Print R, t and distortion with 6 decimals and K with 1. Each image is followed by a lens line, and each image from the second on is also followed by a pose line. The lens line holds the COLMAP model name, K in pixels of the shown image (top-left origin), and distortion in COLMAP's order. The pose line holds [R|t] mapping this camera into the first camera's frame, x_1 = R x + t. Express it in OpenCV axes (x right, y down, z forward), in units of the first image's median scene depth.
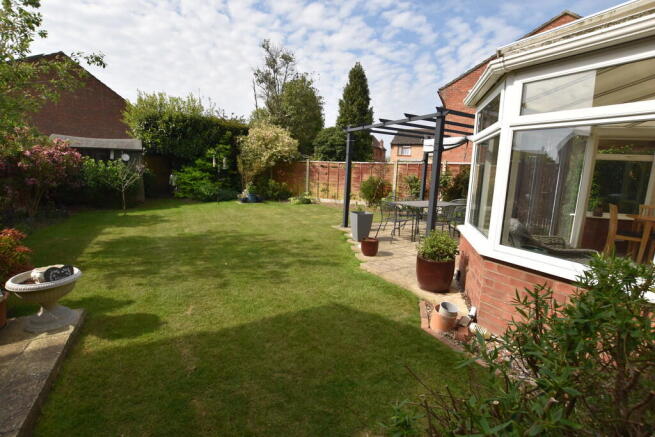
lens RADIAL K [[289.8, 0, 329.3], [0, 289.8, 216.2], [0, 0, 1]] dist [-0.031600, -0.000188]
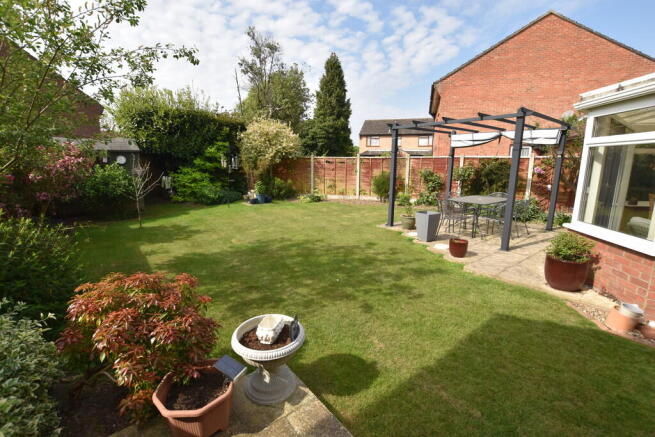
lens RADIAL K [[289.8, 0, 325.2], [0, 289.8, 217.4], [0, 0, 1]] dist [-0.031600, -0.000188]
pose [[0.988489, -0.056963, 0.140160, -0.182957], [0.051618, 0.997805, 0.041479, -0.027585], [-0.142215, -0.033767, 0.989260, 0.031380]]
